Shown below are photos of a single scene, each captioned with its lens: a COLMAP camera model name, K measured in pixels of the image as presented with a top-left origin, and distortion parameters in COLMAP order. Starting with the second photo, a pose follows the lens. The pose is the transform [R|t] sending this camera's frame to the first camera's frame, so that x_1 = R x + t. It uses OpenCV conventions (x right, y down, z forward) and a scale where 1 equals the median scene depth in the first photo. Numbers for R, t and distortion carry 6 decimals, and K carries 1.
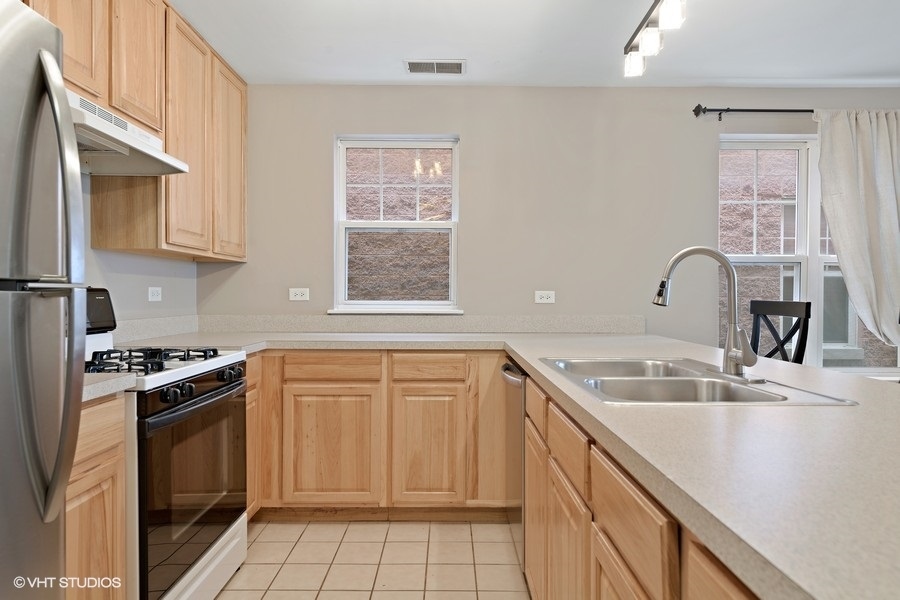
lens RADIAL K [[532.7, 0, 450.0], [0, 532.7, 300.0], [0, 0, 1]] dist [0.032187, -0.023302]
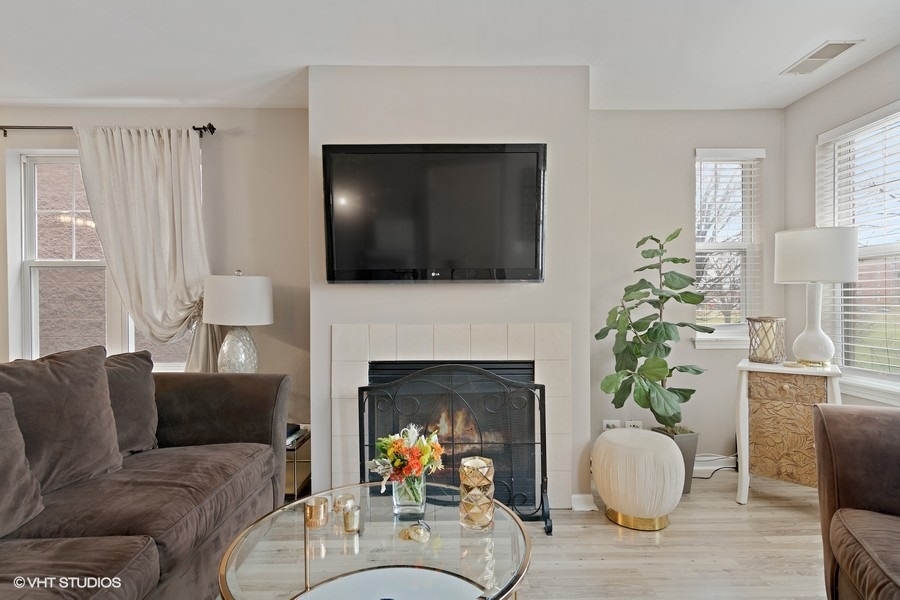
lens RADIAL K [[464.0, 0, 450.0], [0, 464.0, 300.0], [0, 0, 1]] dist [0.006336, 0.000269]
pose [[0.999985, -0.002272, 0.004965, 1.487477], [0.002323, 0.999943, -0.010438, 0.015959], [-0.004941, 0.010449, 0.999933, 0.039016]]
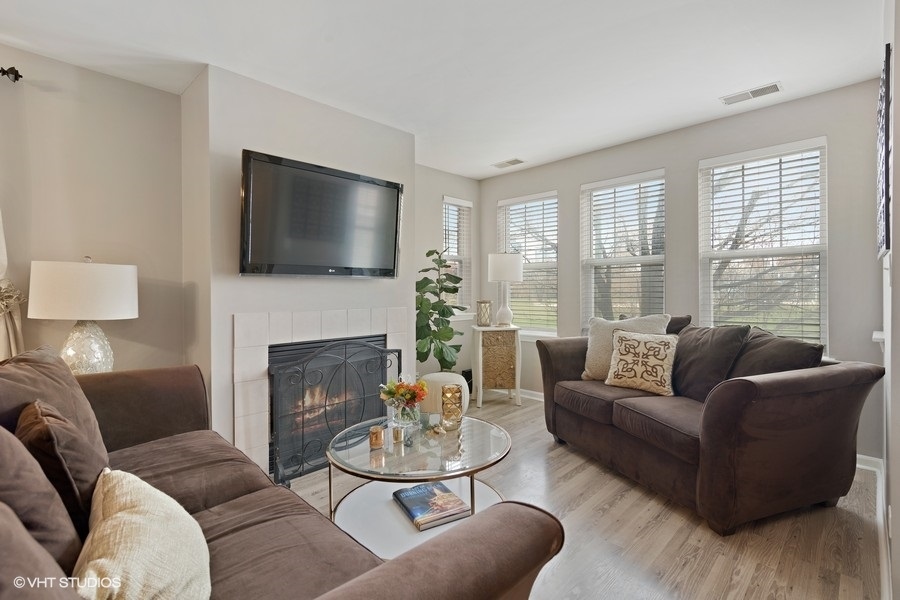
lens RADIAL K [[440.3, 0, 450.4], [0, 440.3, 292.9], [0, 0, 1]] dist [0.000976, 0.000399]
pose [[0.687829, -0.005997, 0.725848, 0.943092], [0.012408, 0.999917, -0.003496, 0.018431], [-0.725767, 0.011411, 0.687846, -0.013168]]
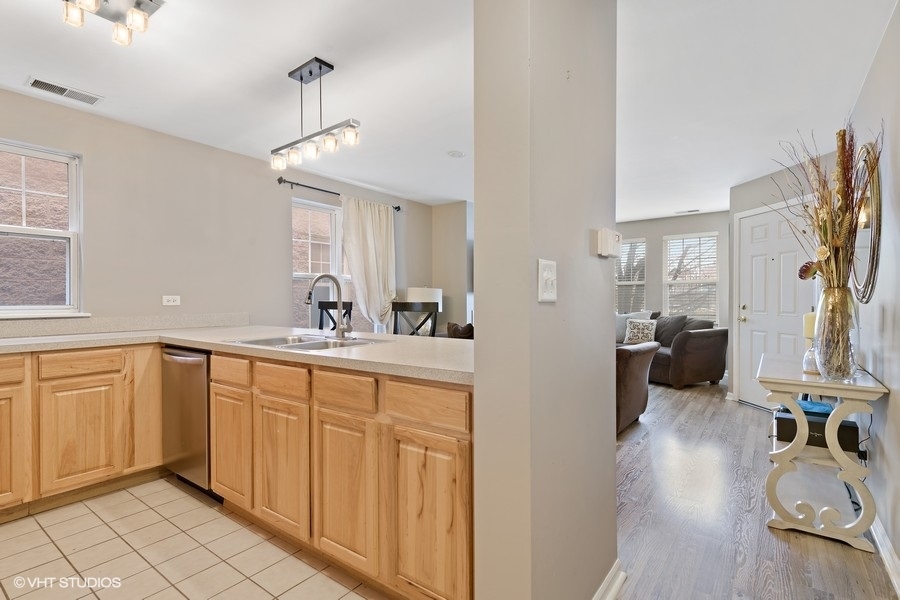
lens RADIAL K [[436.8, 0, 450.0], [0, 436.8, 300.0], [0, 0, 1]] dist [0.000715, -0.000015]
pose [[0.600220, -0.009785, 0.799775, -0.310991], [0.013242, 0.999910, 0.002296, -0.000634], [-0.799725, 0.009213, 0.600295, -0.182284]]
